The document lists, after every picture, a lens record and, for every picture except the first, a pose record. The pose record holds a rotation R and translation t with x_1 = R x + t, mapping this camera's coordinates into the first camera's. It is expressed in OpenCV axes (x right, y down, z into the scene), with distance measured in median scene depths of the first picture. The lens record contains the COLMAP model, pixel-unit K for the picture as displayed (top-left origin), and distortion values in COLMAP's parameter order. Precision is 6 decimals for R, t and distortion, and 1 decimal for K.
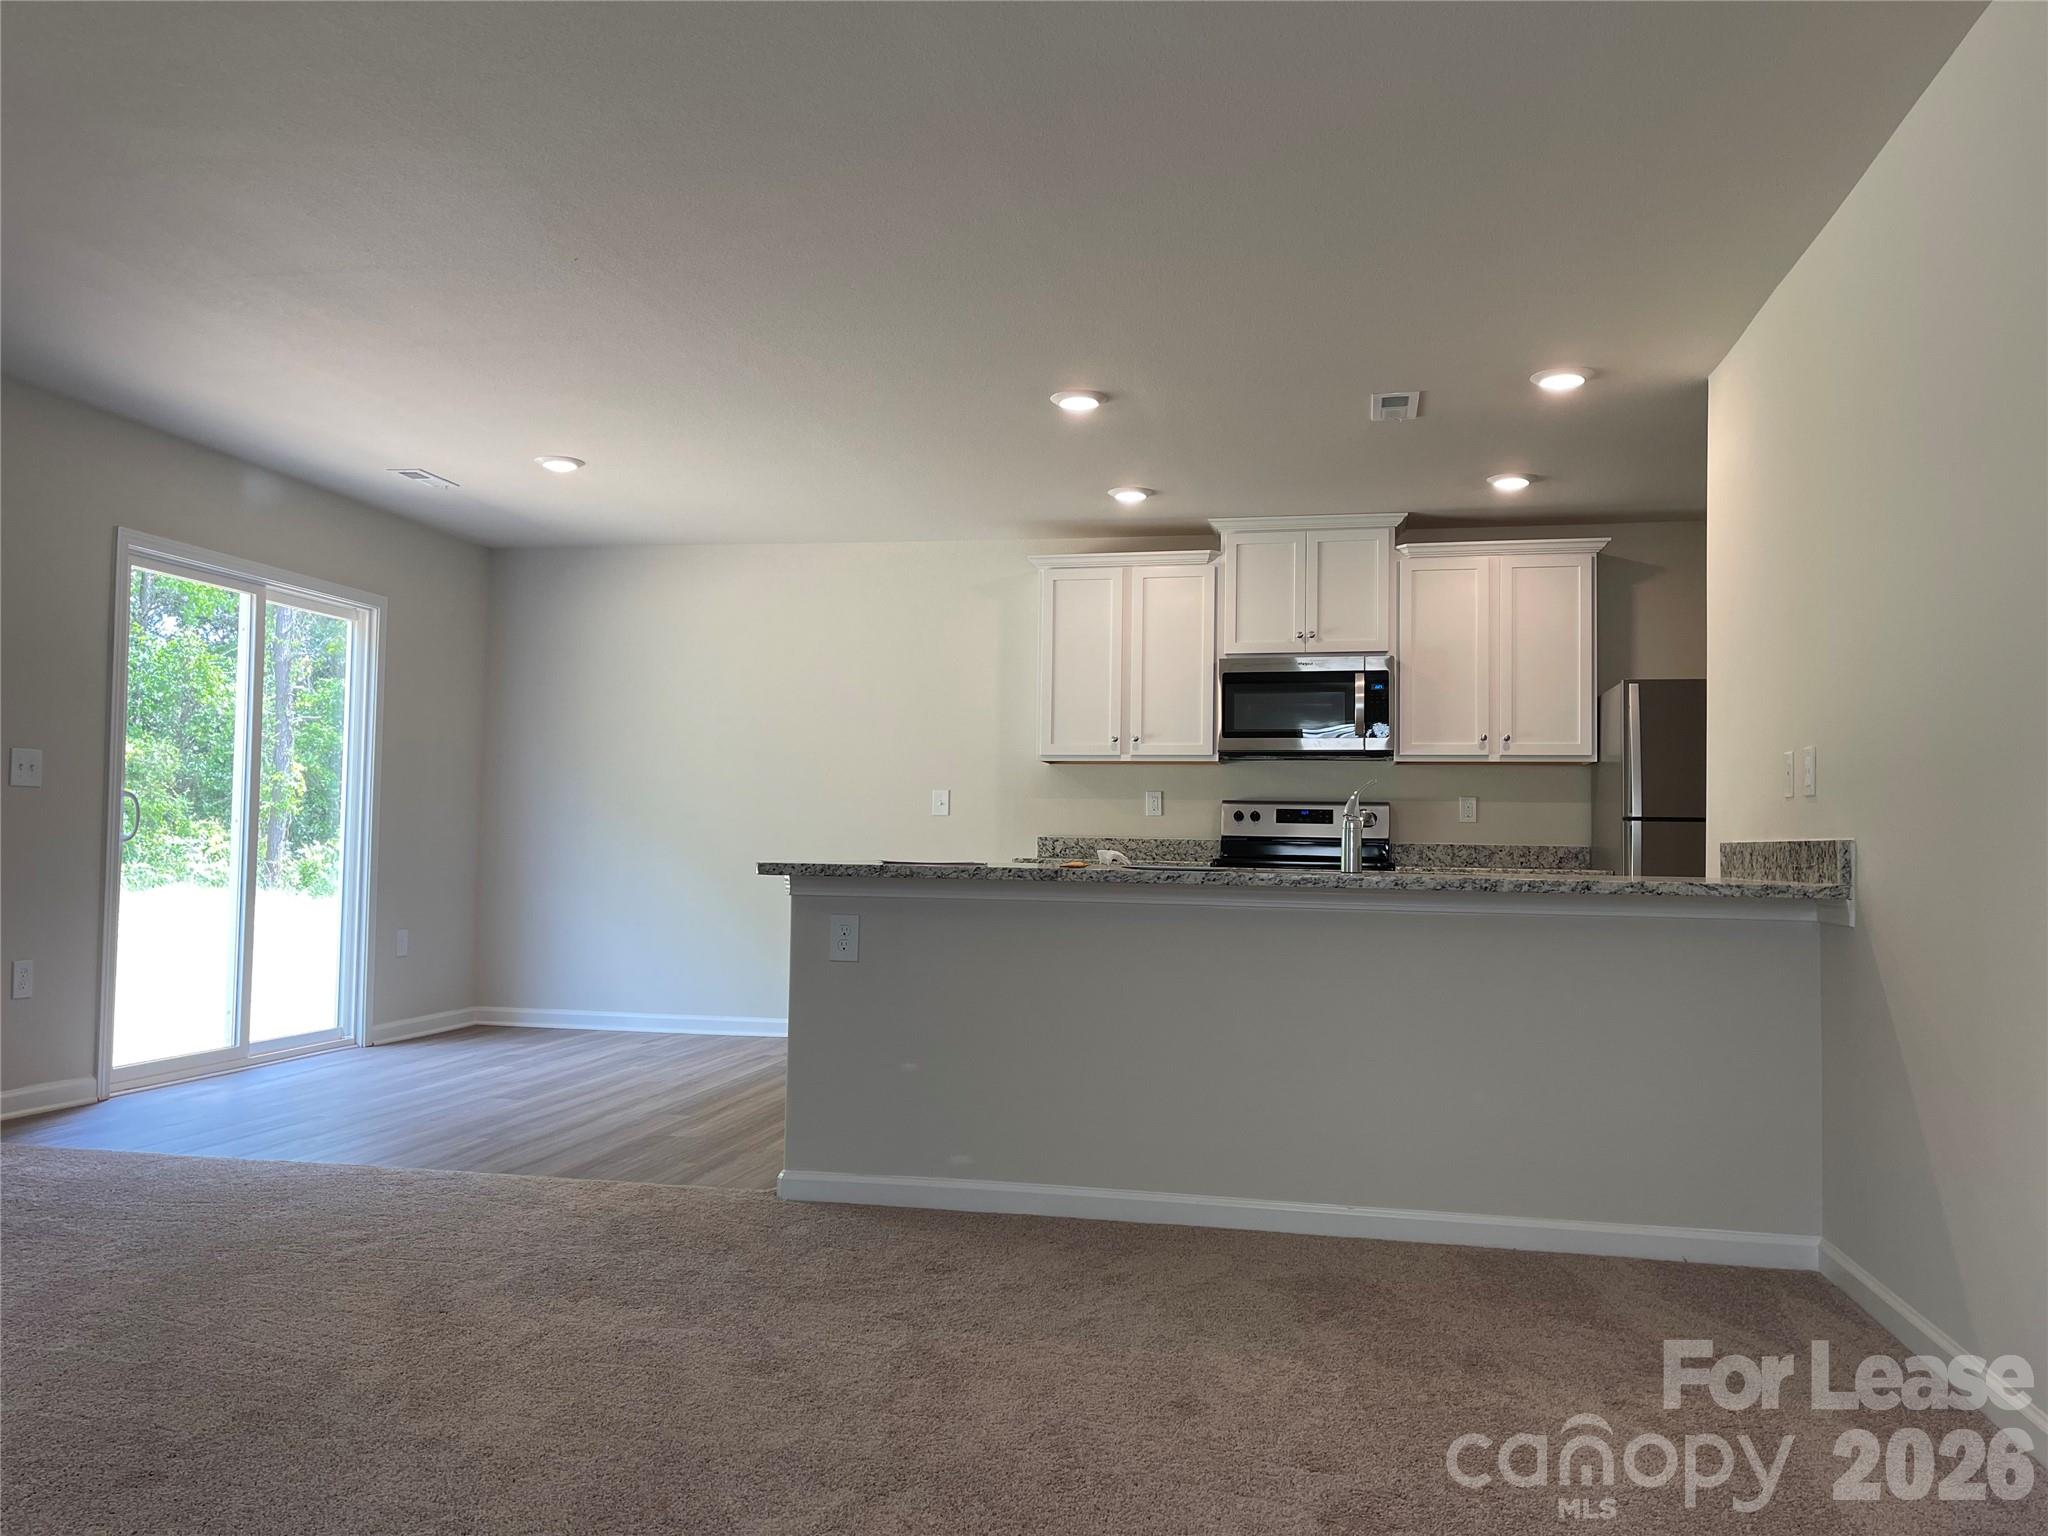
lens RADIAL K [[1522.3, 0, 1012.7], [0, 1522.3, 774.7], [0, 0, 1]] dist [0.054658, -0.009620]
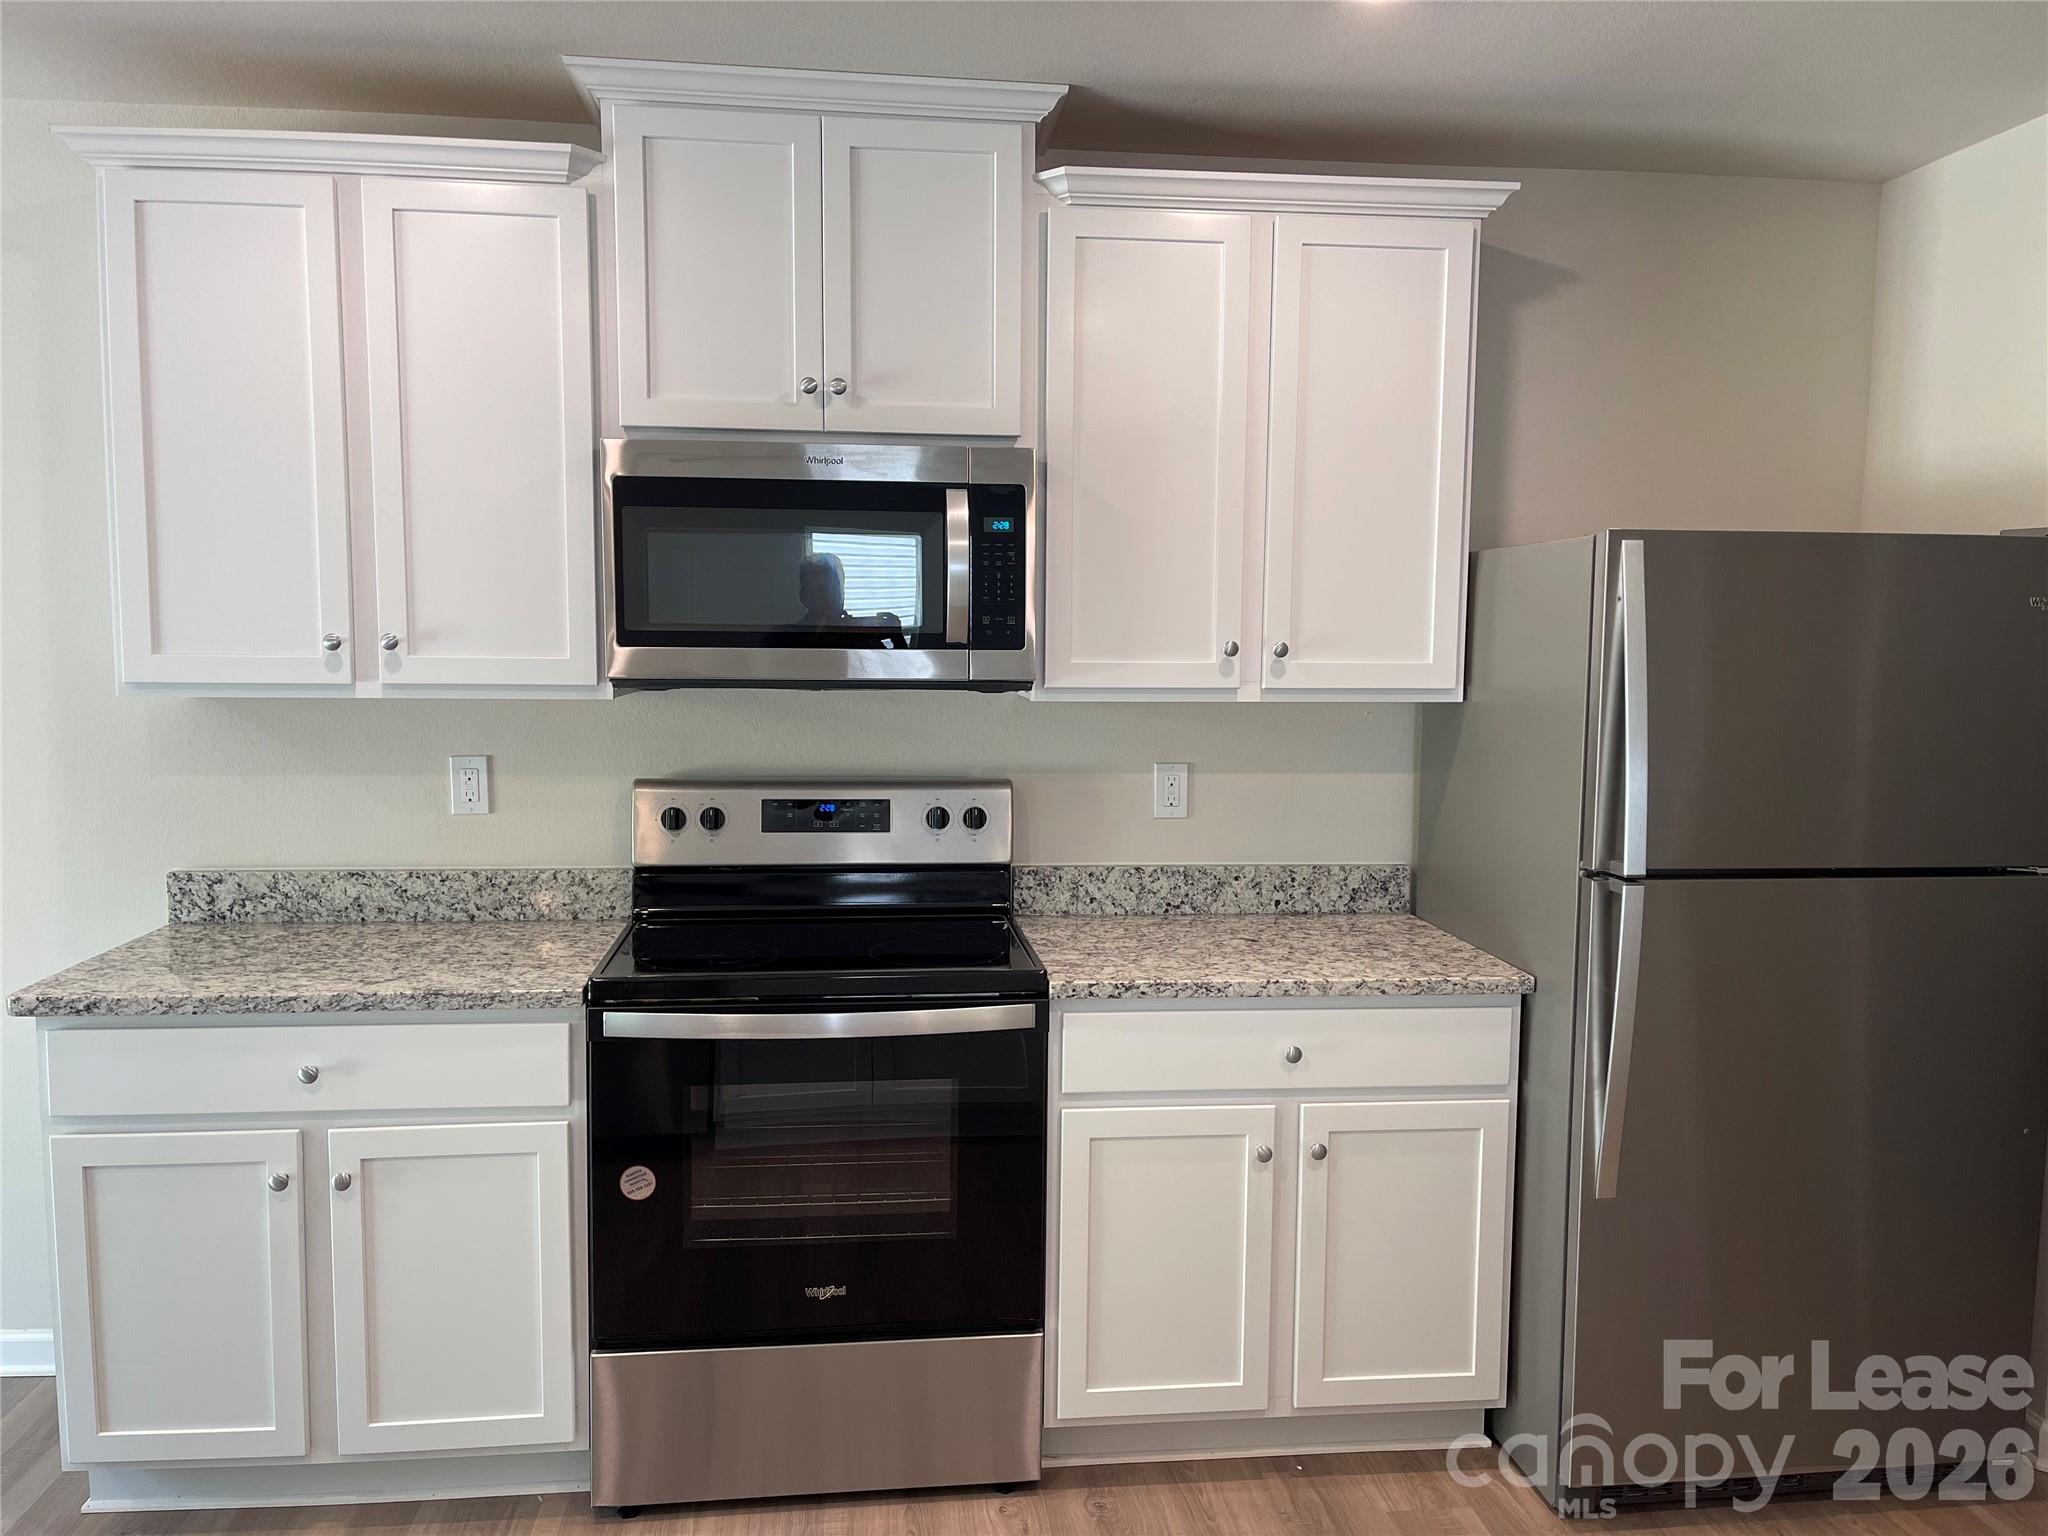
lens RADIAL K [[1522.3, 0, 1030.0], [0, 1522.3, 777.9], [0, 0, 1]] dist [0.054658, -0.009620]
pose [[0.948611, -0.035482, 0.314449, 0.111242], [-0.008777, 0.990361, 0.138229, -0.045064], [-0.316323, -0.133886, 0.939156, 0.580743]]
